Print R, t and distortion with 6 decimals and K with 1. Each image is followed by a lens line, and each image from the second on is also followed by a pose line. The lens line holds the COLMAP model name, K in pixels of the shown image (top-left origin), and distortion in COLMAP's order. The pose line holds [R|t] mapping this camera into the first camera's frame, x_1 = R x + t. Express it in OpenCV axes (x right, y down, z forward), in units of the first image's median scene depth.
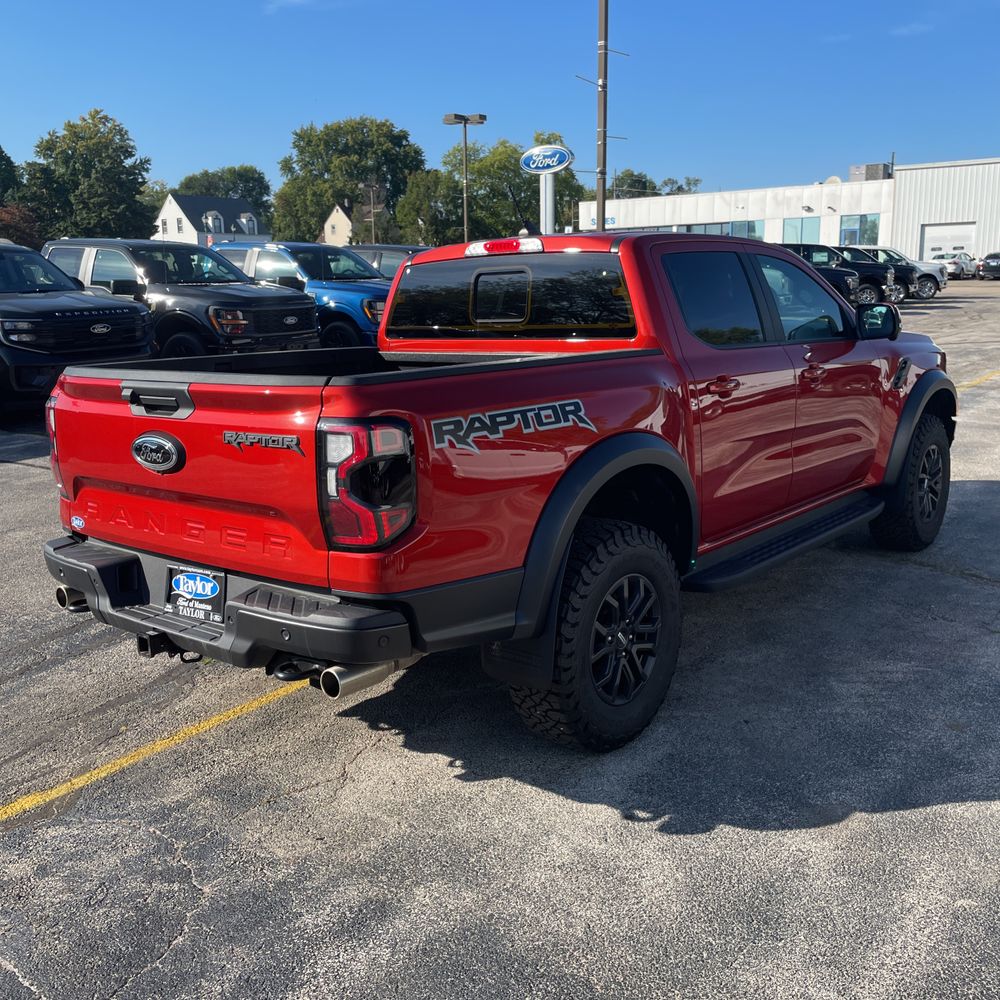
lens RADIAL K [[1007.8, 0, 516.7], [0, 1007.8, 492.4], [0, 0, 1]] dist [0.103164, -0.156531]
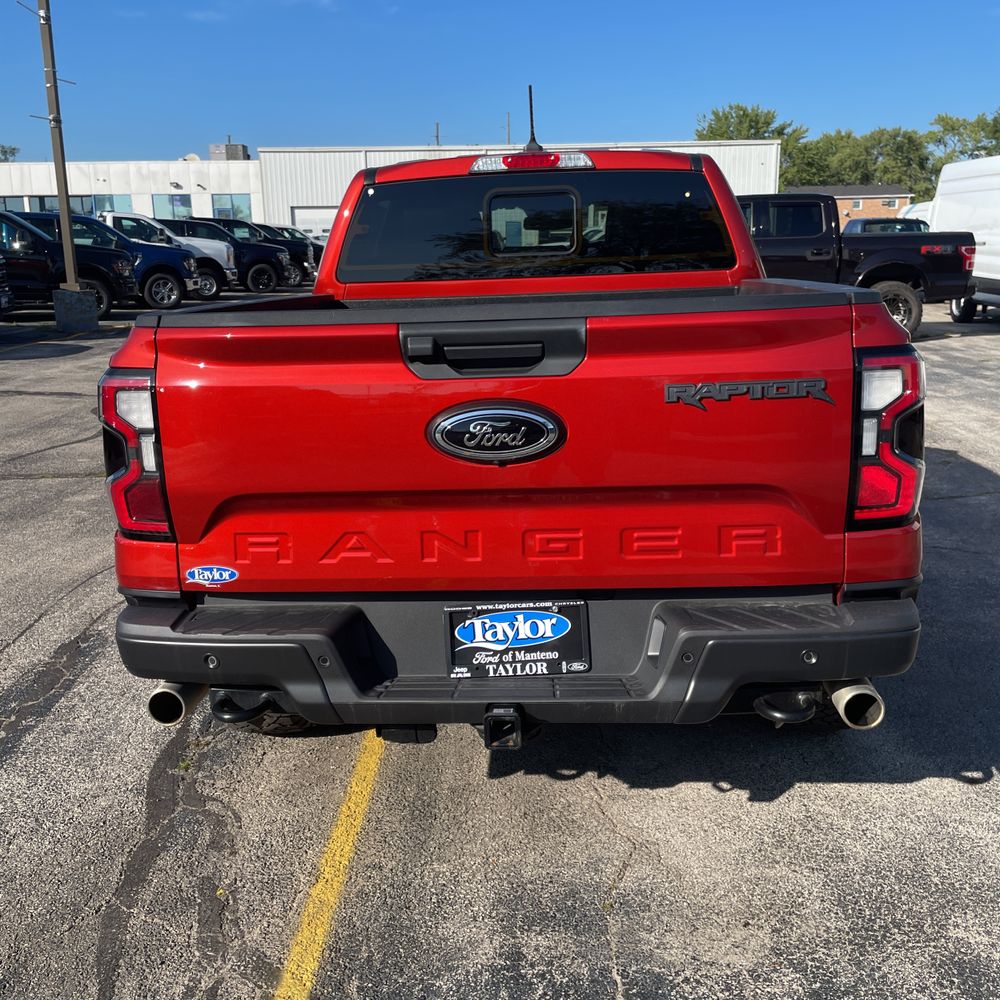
lens RADIAL K [[1011.0, 0, 510.2], [0, 1011.0, 494.4], [0, 0, 1]] dist [0.079236, -0.097717]
pose [[0.818357, -0.126979, 0.560508, -0.529880], [0.117042, 0.991670, 0.053771, -0.025241], [-0.562666, 0.021599, 0.826402, 0.348082]]
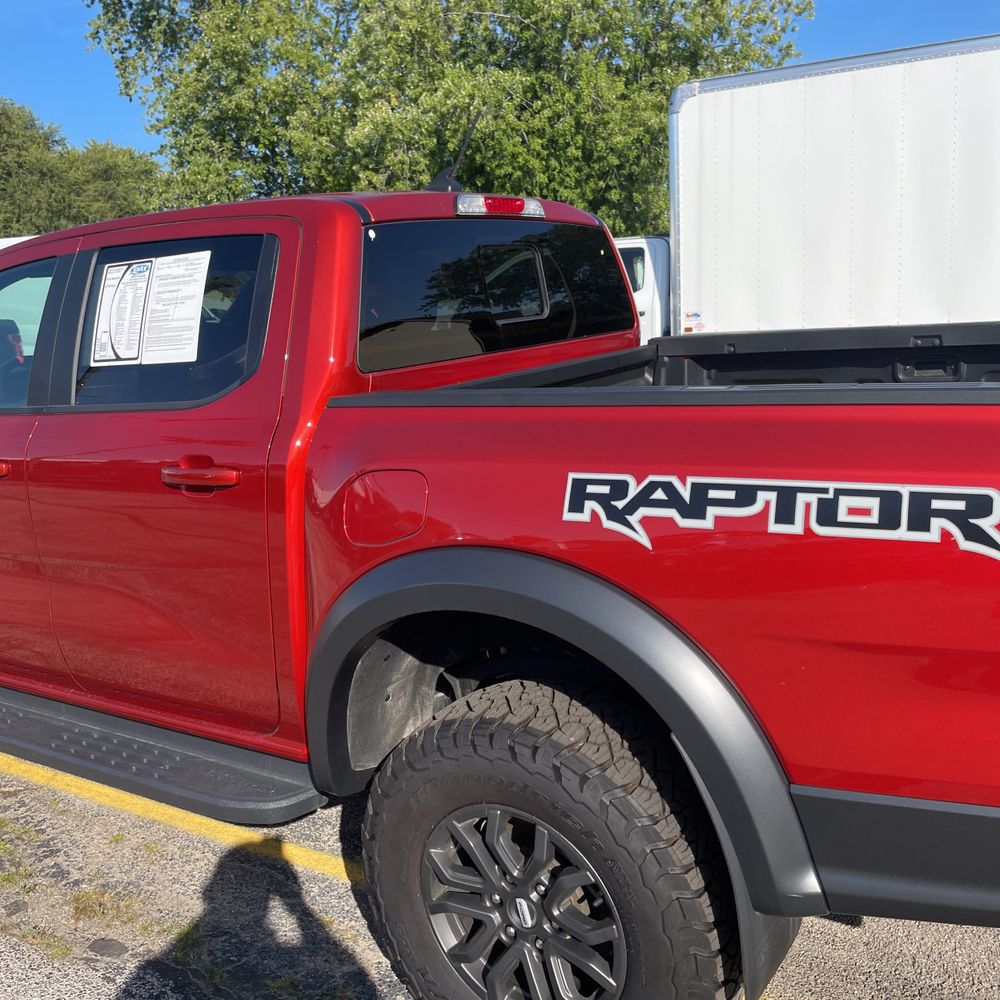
lens RADIAL K [[1011.0, 0, 510.2], [0, 1011.0, 494.4], [0, 0, 1]] dist [0.079236, -0.097717]
pose [[-0.104605, -0.160372, 0.981498, -0.691909], [0.255452, 0.949467, 0.182363, -0.190835], [-0.961146, 0.269802, -0.058352, 1.111754]]
